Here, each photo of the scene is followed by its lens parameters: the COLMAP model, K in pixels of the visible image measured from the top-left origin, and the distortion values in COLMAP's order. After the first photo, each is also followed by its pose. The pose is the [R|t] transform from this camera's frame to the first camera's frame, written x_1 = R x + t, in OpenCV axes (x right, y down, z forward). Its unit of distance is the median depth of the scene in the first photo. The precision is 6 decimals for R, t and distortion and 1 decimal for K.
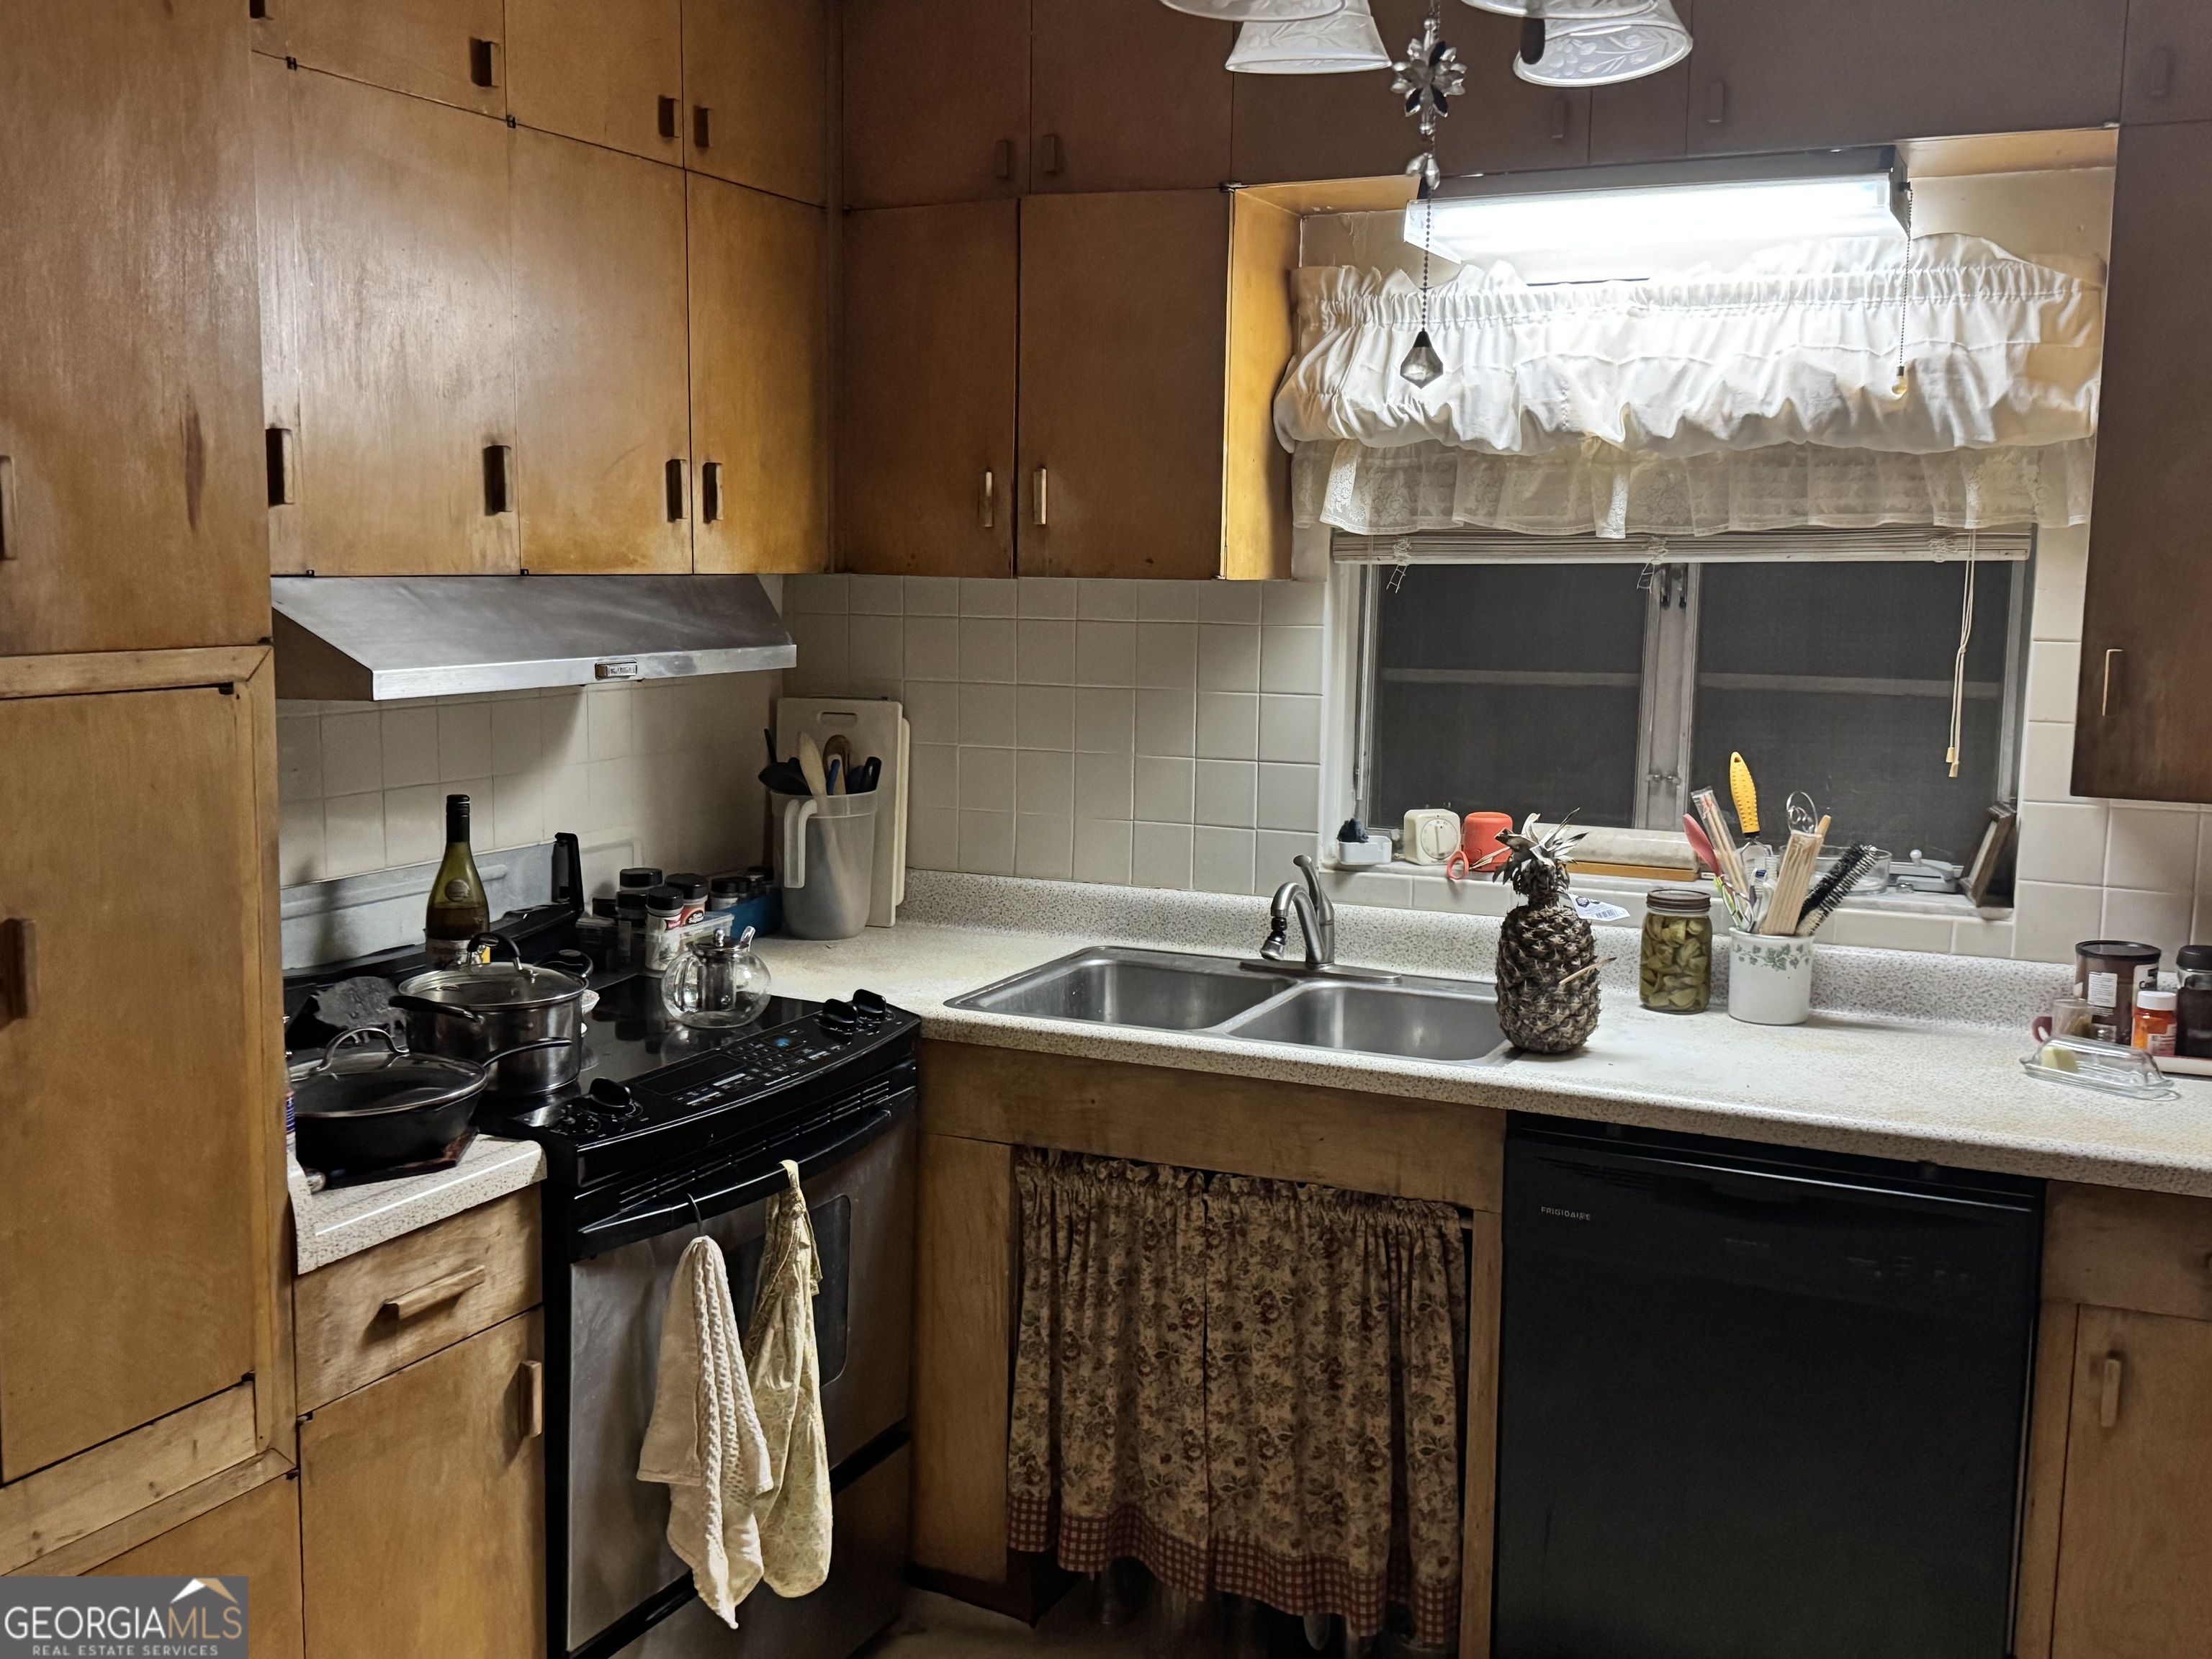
lens RADIAL K [[2167.8, 0, 1101.2], [0, 2167.8, 850.9], [0, 0, 1]] dist [0.181435, -0.465957]
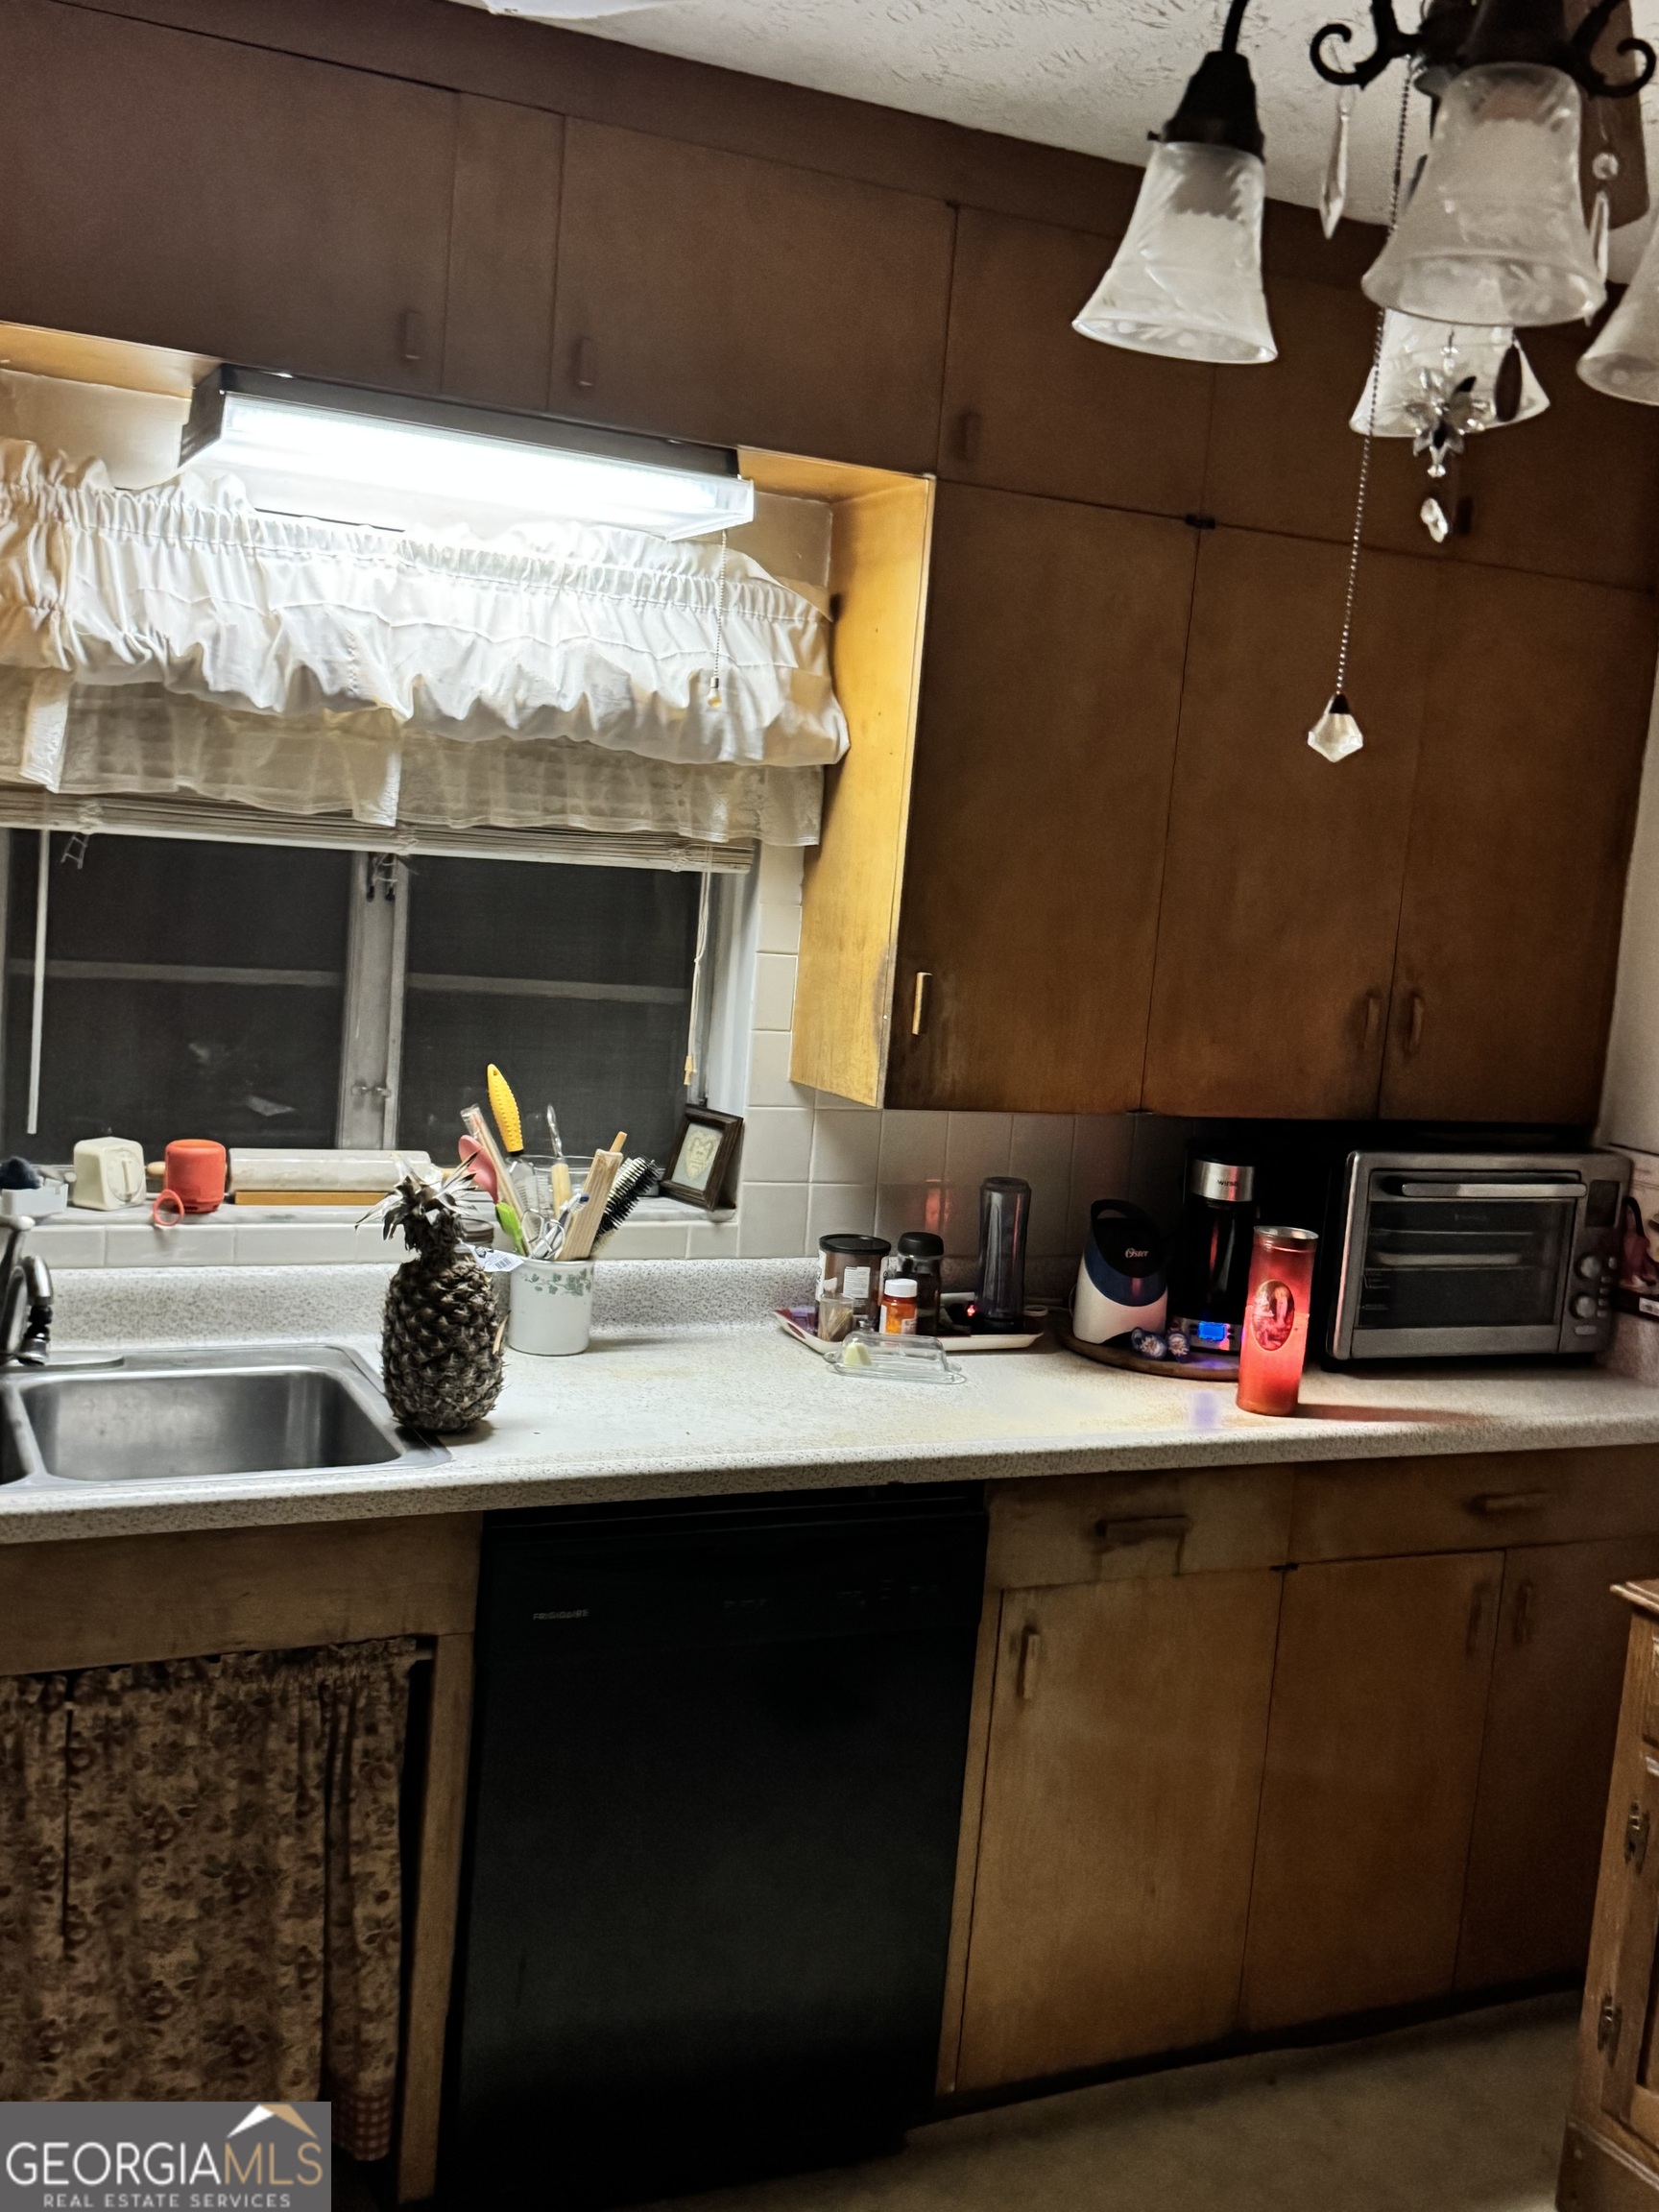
lens RADIAL K [[2167.8, 0, 829.5], [0, 2167.8, 1106.0], [0, 0, 1]] dist [0.181435, -0.465957]
pose [[0.621950, -0.053617, 0.781219, -0.356986], [0.033050, 0.998561, 0.042222, -0.064730], [-0.782359, -0.000441, 0.622827, 0.334090]]
